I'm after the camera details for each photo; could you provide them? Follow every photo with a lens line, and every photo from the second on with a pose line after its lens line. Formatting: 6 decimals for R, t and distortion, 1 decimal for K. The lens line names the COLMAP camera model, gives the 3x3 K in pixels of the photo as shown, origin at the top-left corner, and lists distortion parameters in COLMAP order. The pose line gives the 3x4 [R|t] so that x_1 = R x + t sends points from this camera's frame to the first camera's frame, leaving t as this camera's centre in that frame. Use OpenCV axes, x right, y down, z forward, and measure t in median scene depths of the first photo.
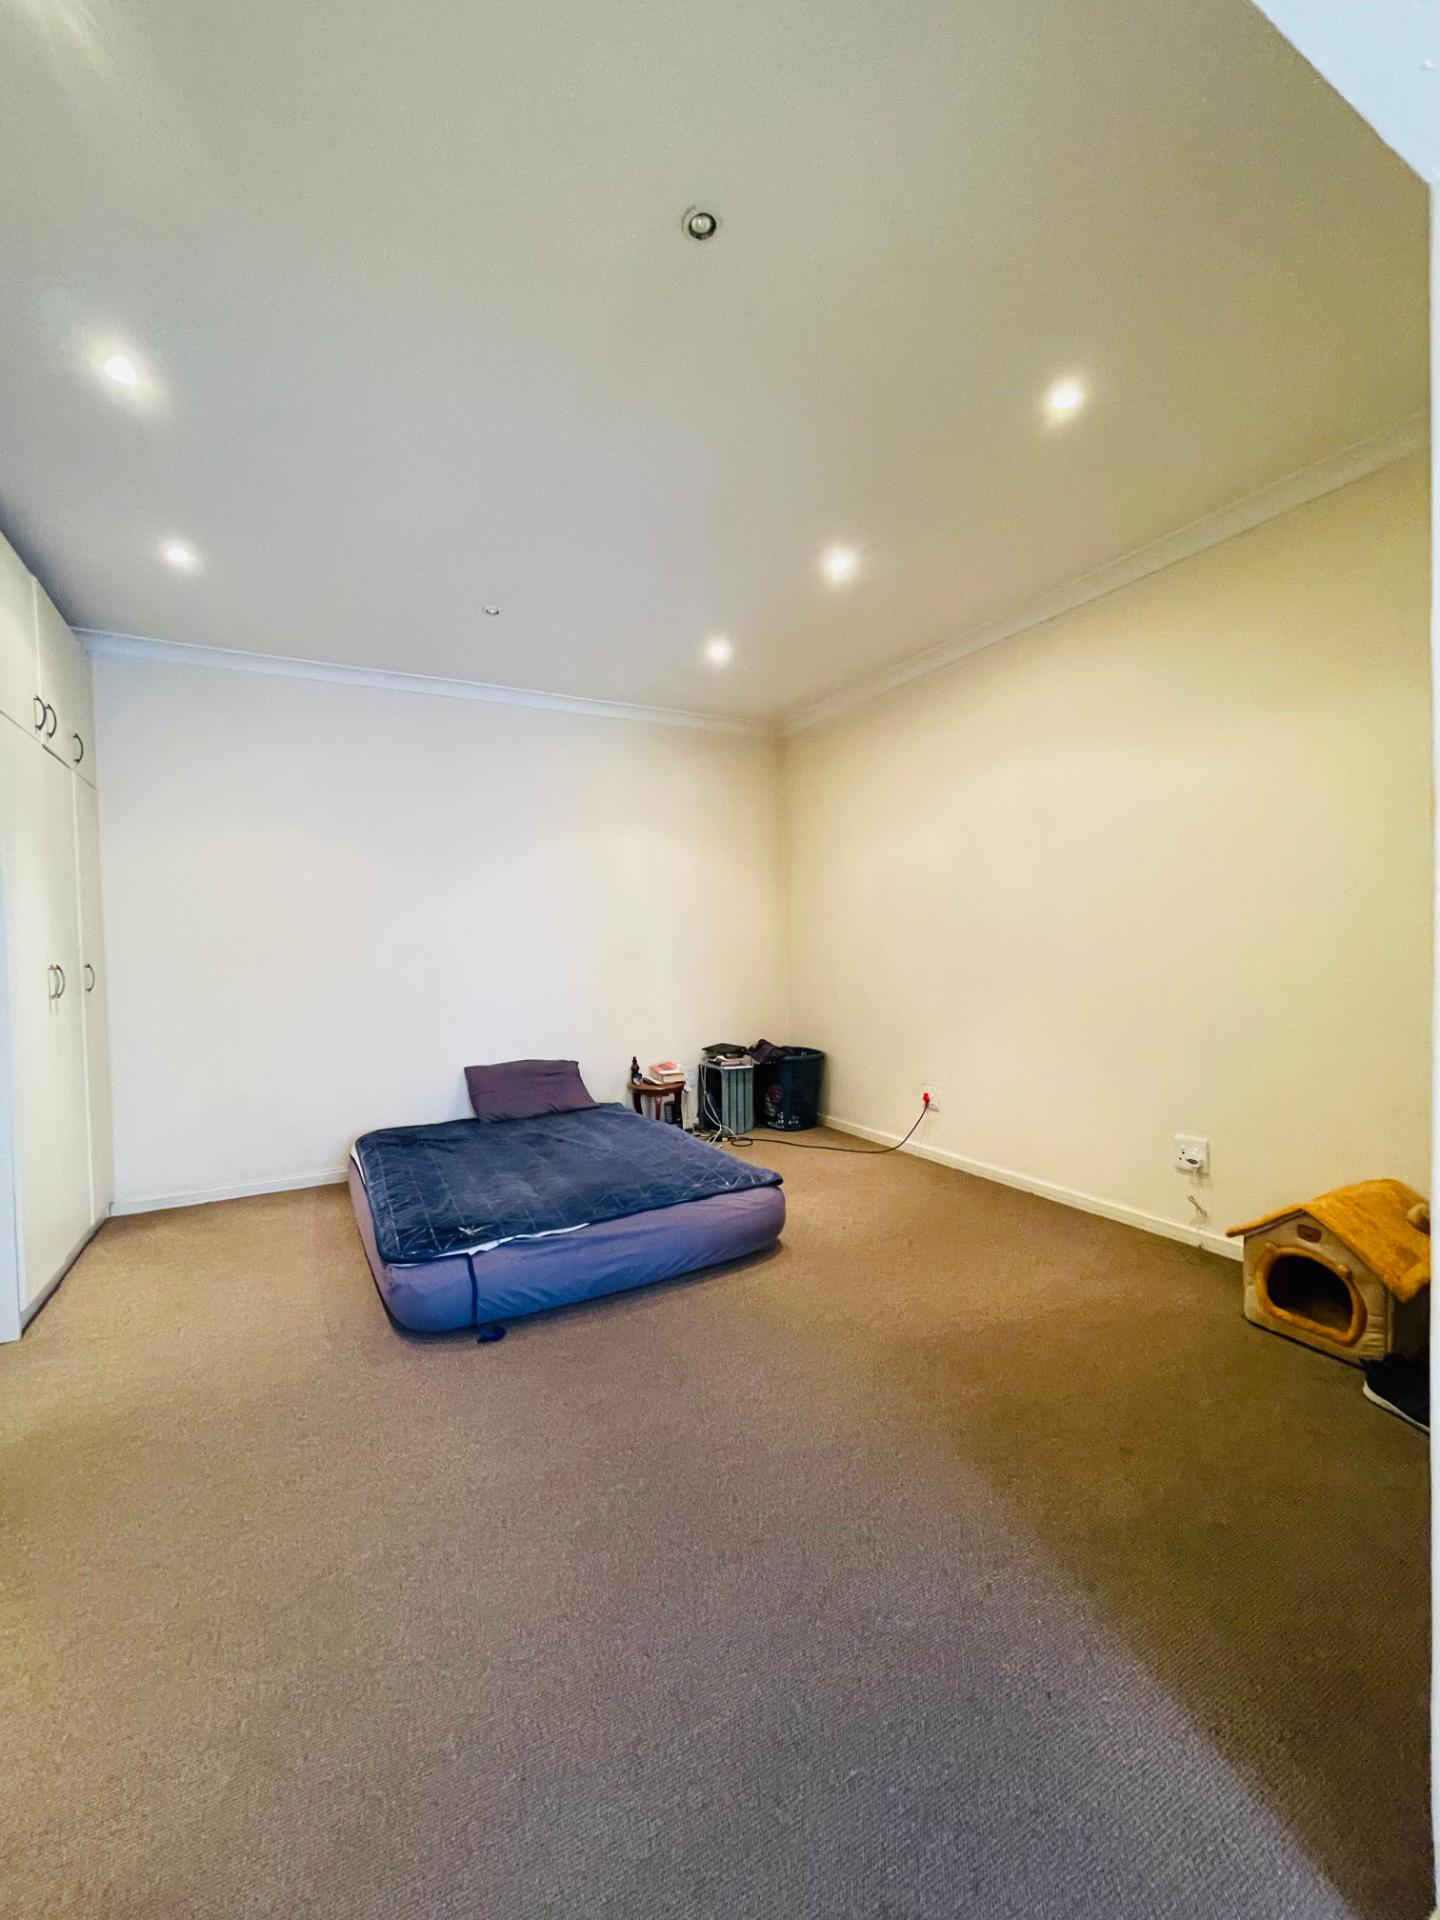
lens RADIAL K [[781.7, 0, 727.1], [0, 781.7, 959.8], [0, 0, 1]] dist [-0.002425, 0.000325]
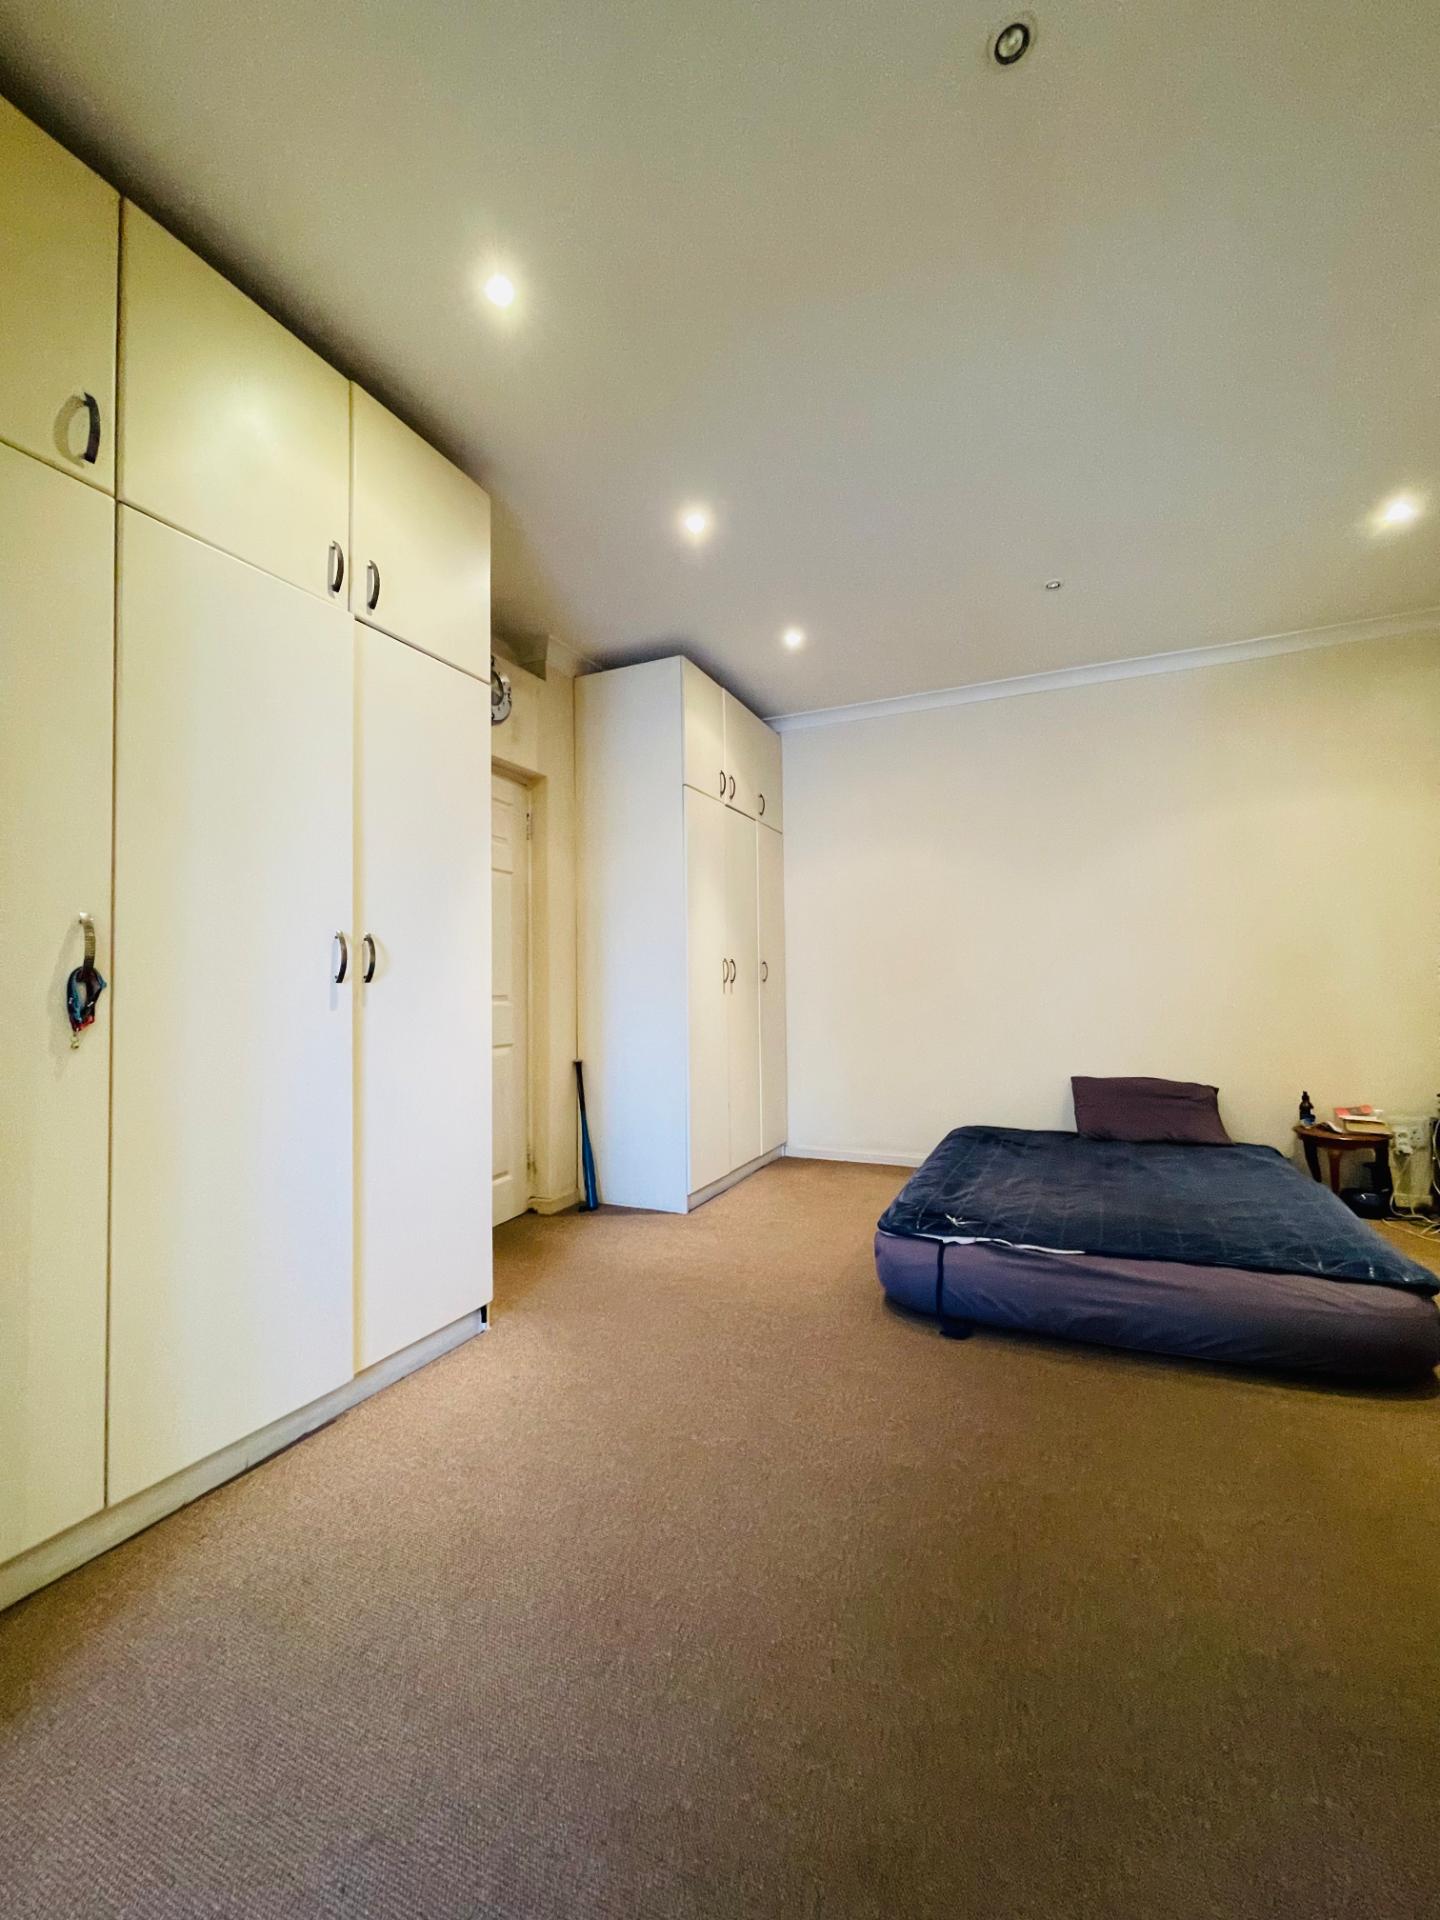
lens RADIAL K [[781.7, 0, 723.8], [0, 781.7, 961.2], [0, 0, 1]] dist [-0.002425, 0.000325]
pose [[0.587139, -0.011570, -0.809404, 0.259265], [-0.018870, 0.999431, -0.027974, 0.047723], [0.809266, 0.031698, 0.586586, 0.158819]]
